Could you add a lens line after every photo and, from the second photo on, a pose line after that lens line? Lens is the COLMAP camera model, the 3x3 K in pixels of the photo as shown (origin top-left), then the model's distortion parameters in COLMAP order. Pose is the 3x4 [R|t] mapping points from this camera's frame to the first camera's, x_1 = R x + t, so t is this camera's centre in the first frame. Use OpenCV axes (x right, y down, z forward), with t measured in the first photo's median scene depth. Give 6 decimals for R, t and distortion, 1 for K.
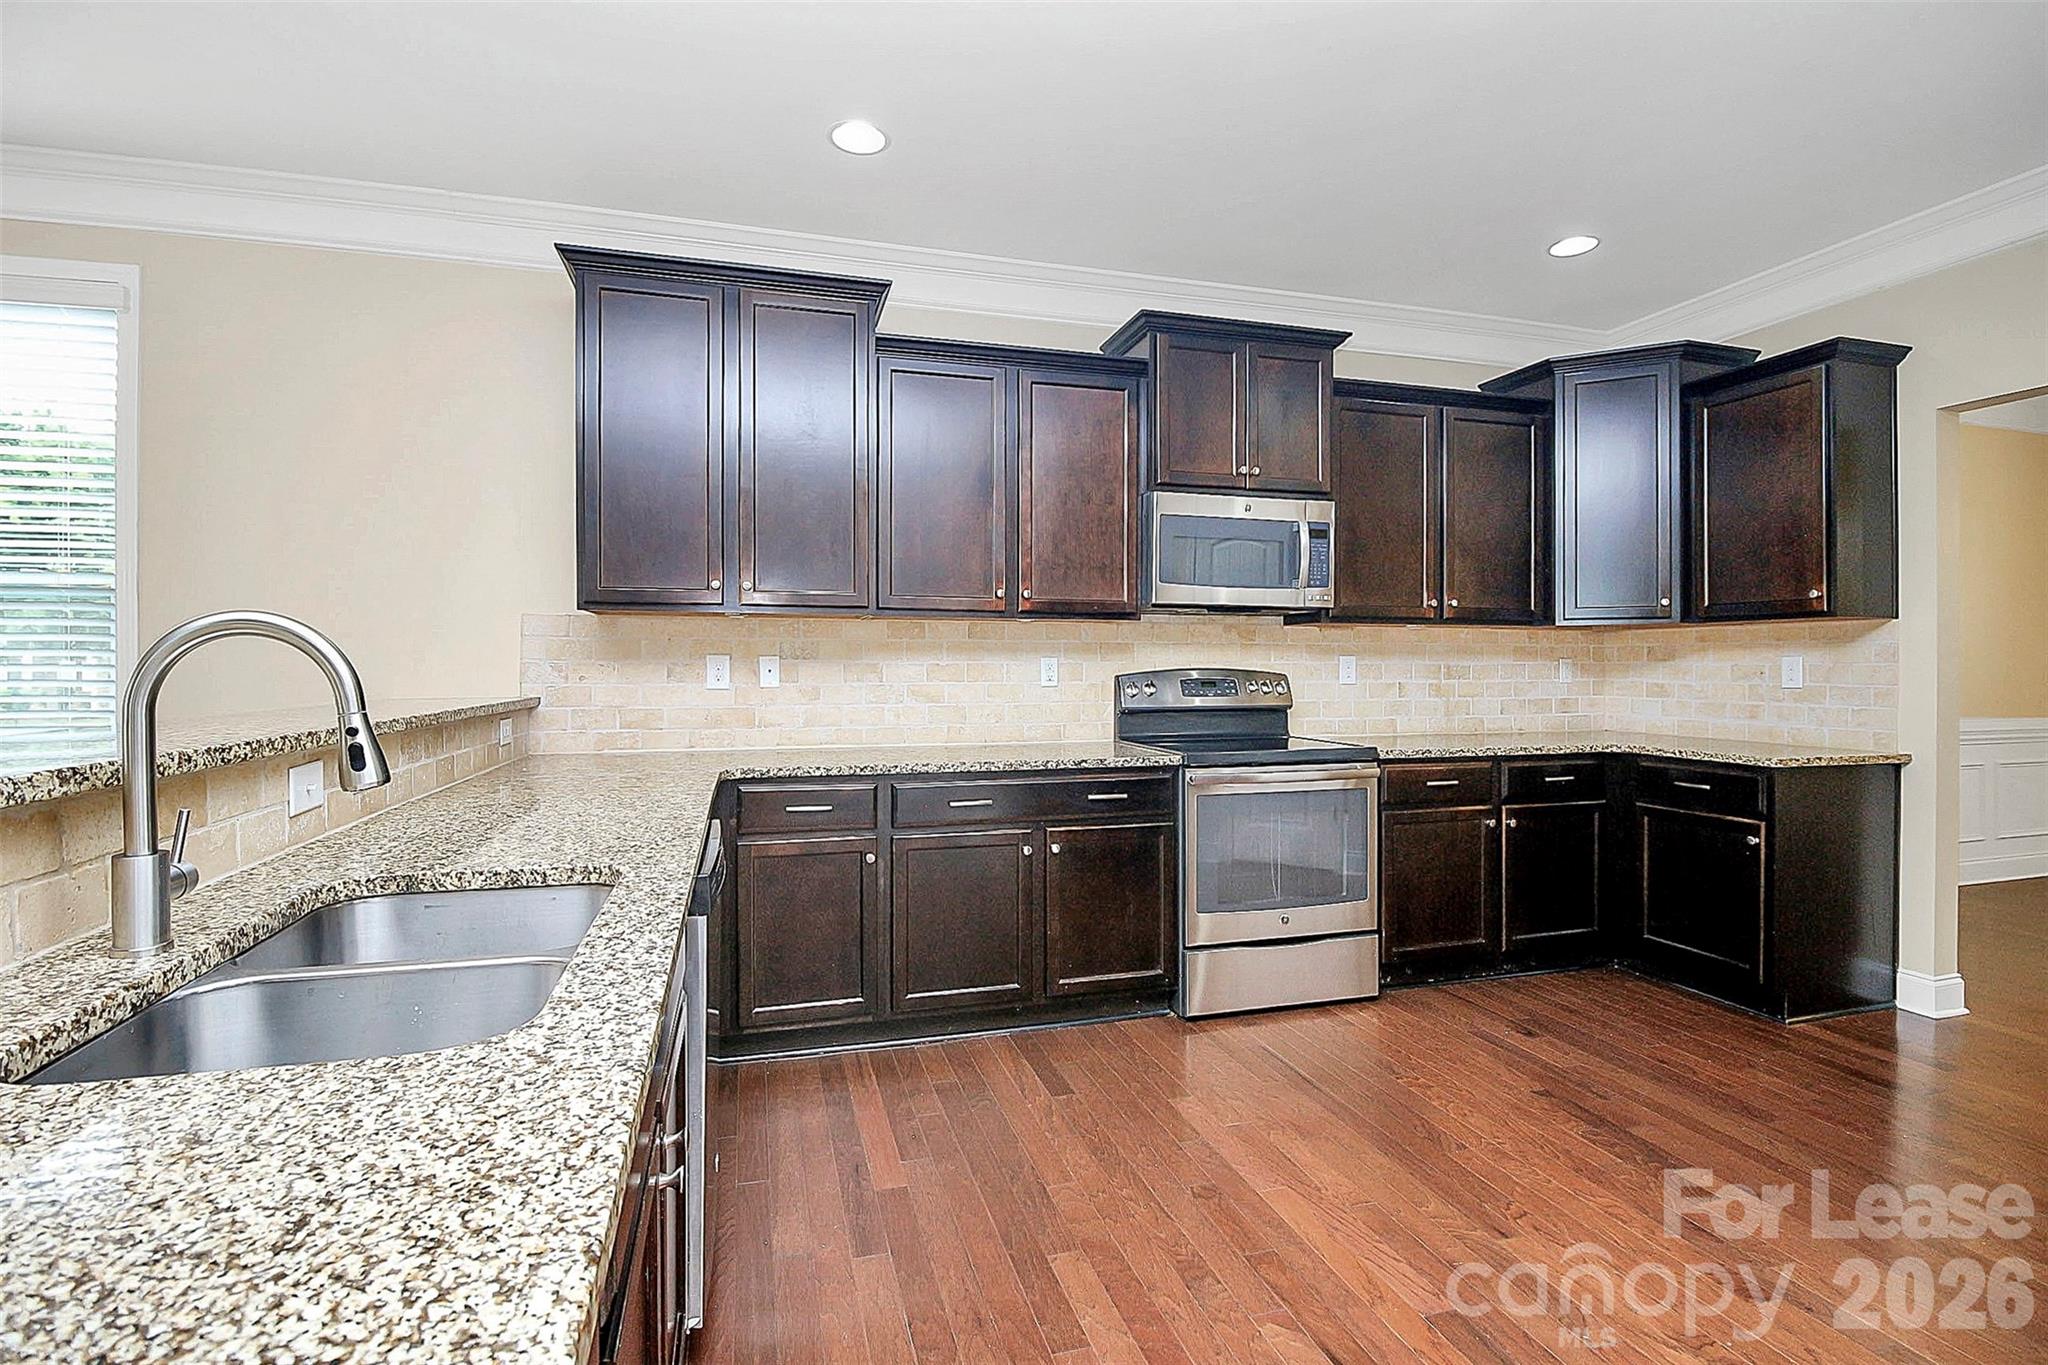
lens RADIAL K [[966.8, 0, 1021.9], [0, 966.8, 663.6], [0, 0, 1]] dist [0.010651, -0.020438]
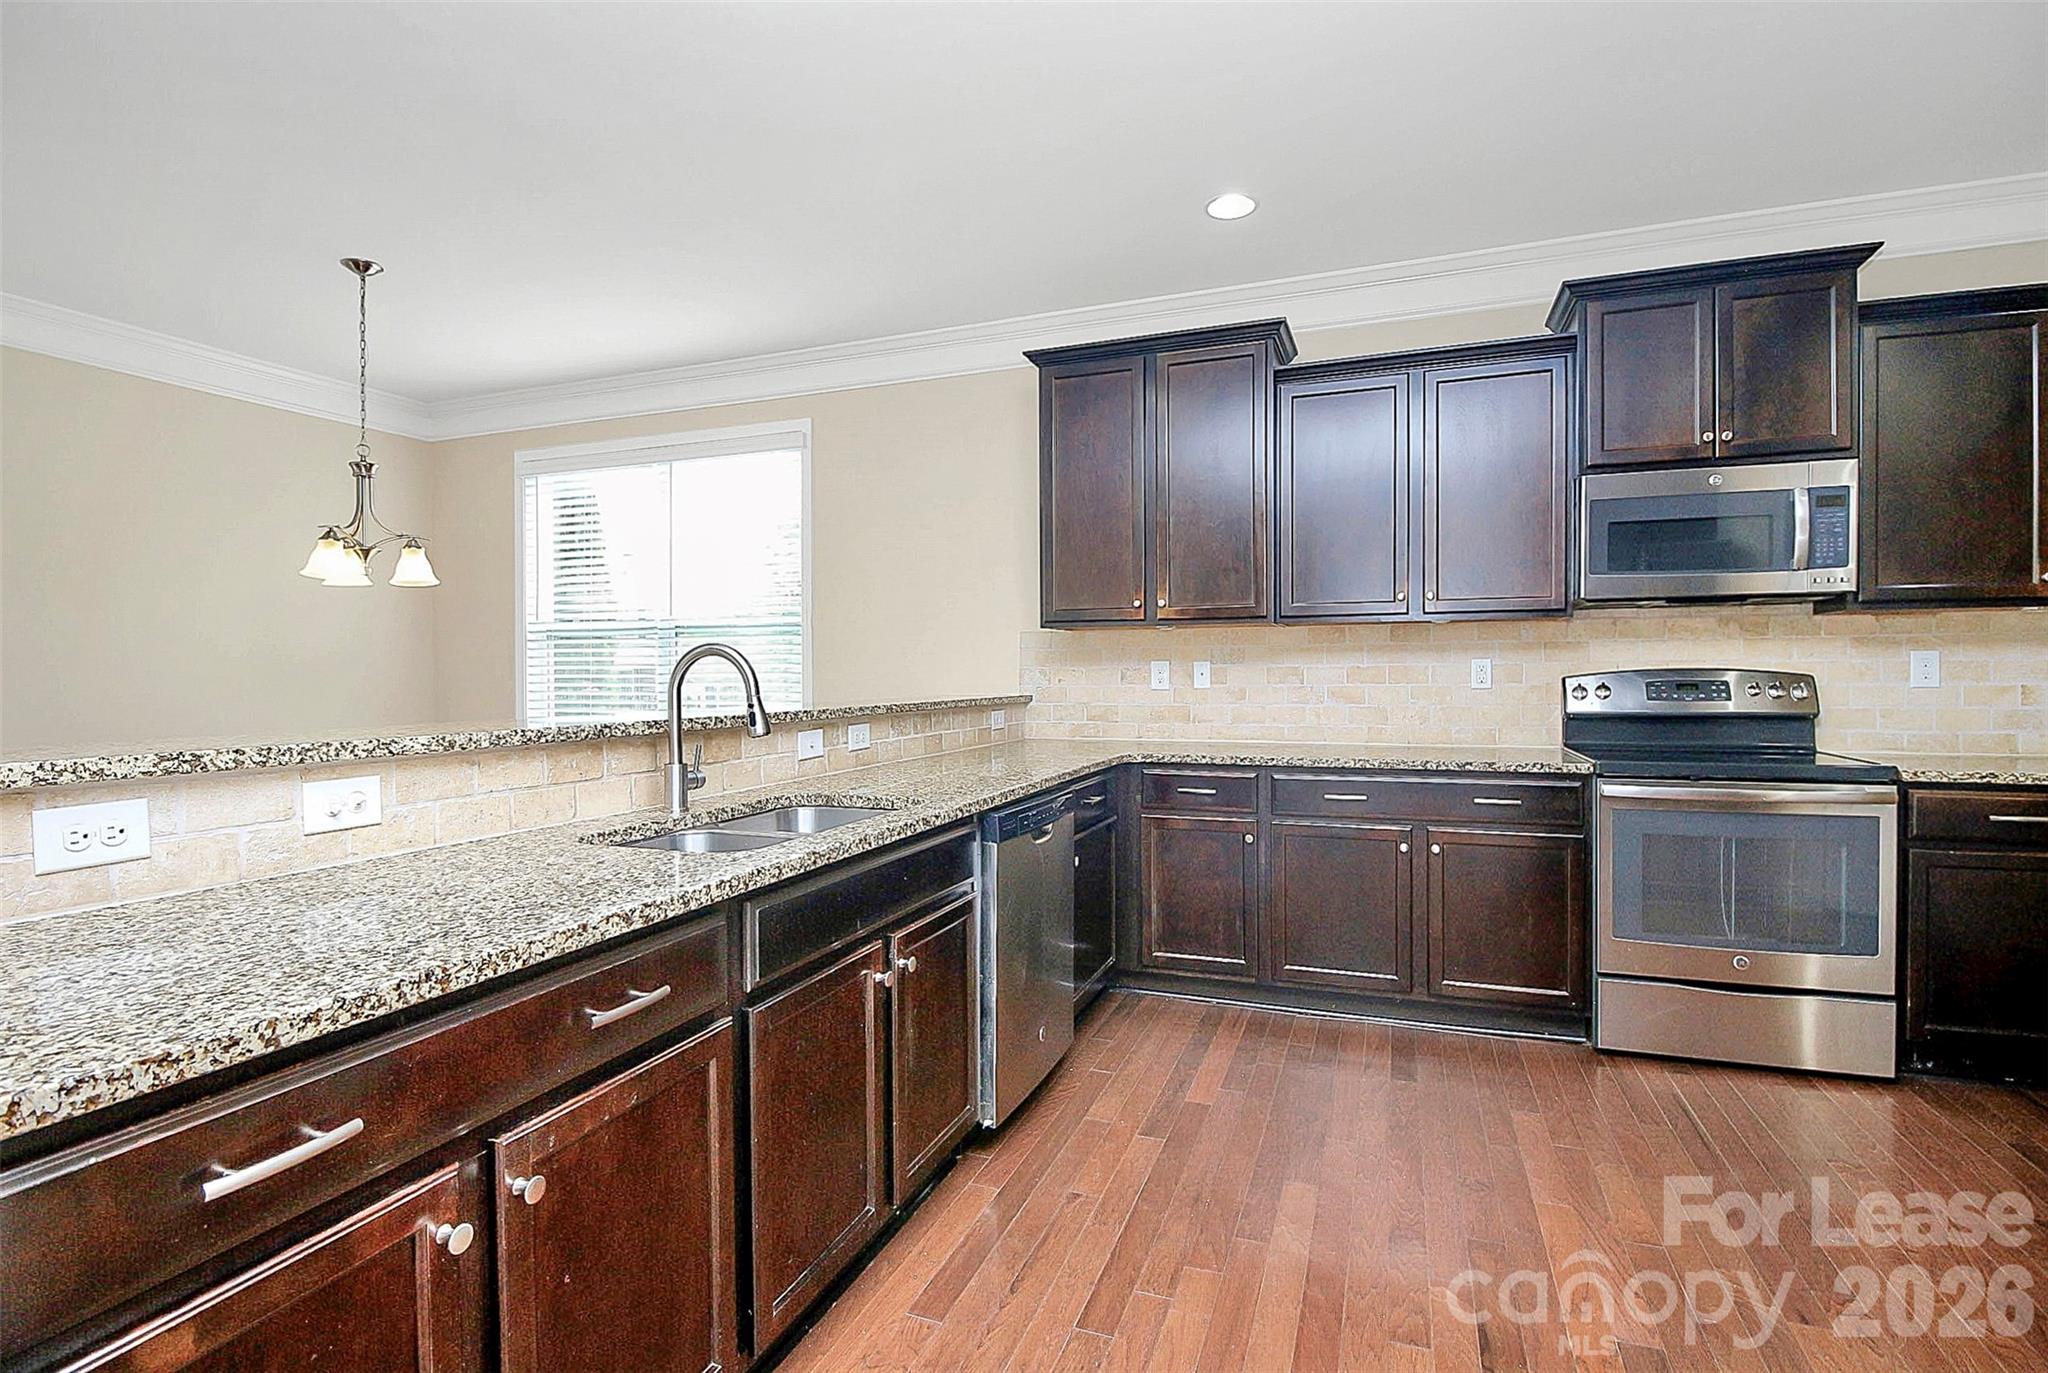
lens RADIAL K [[984.2, 0, 1024.2], [0, 984.2, 673.5], [0, 0, 1]] dist [-0.001441, -0.008265]
pose [[0.797317, -0.005984, -0.603532, 0.284189], [0.008965, 0.999958, 0.001930, 0.002840], [0.603495, -0.006950, 0.797337, -0.066031]]
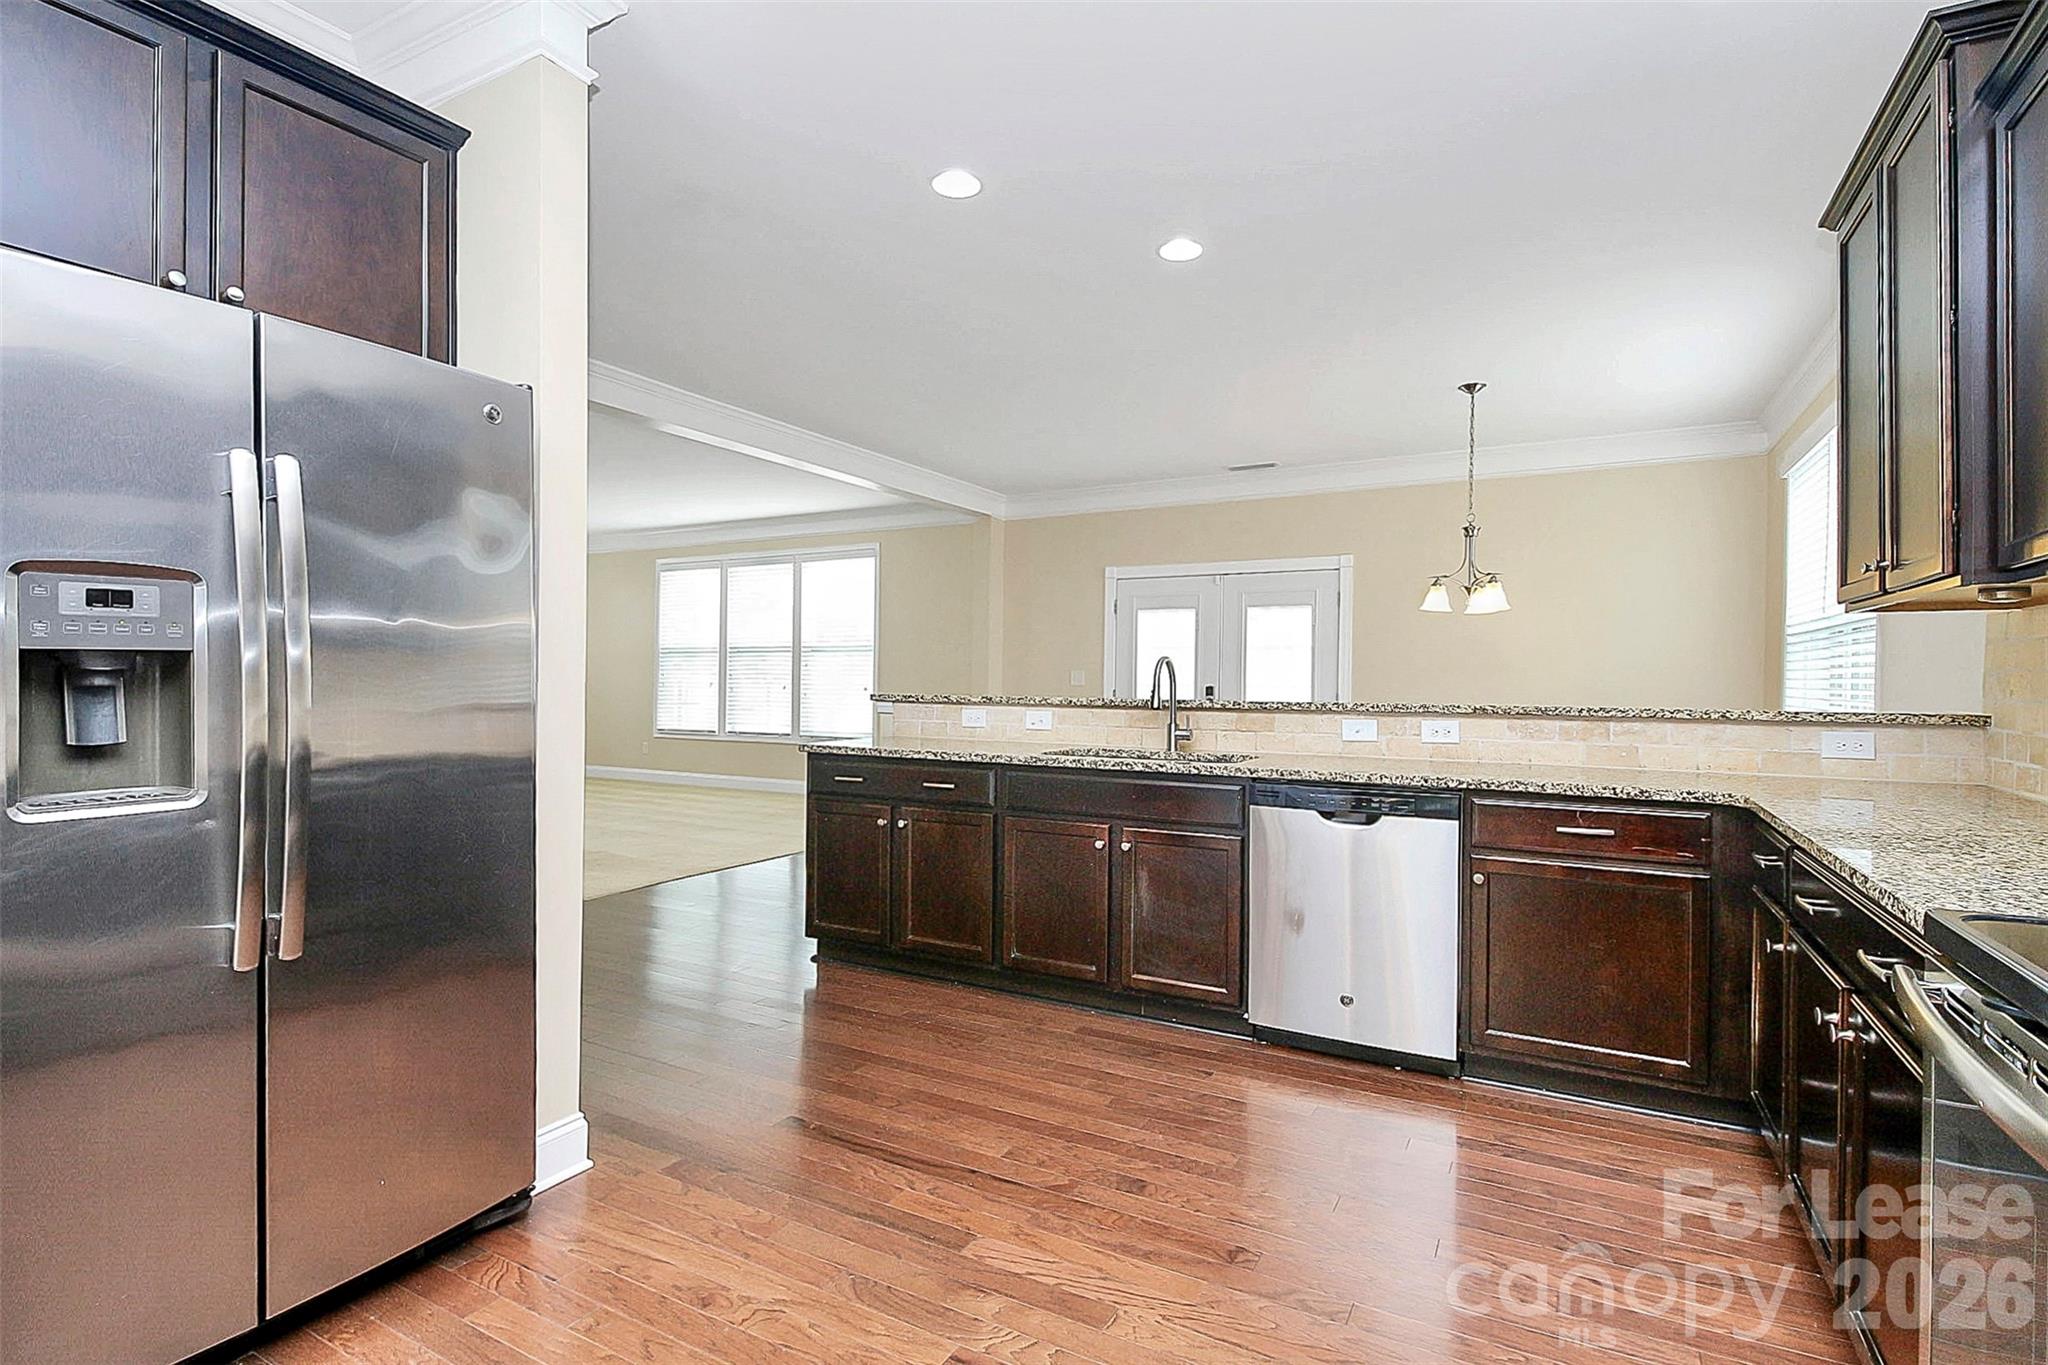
lens RADIAL K [[984.2, 0, 1024.2], [0, 984.2, 669.5], [0, 0, 1]] dist [-0.001441, -0.008265]
pose [[-0.702811, -0.014452, -0.711230, 0.627917], [-0.011187, 0.999895, -0.009263, 0.011081], [0.711289, 0.001446, -0.702898, 0.942372]]
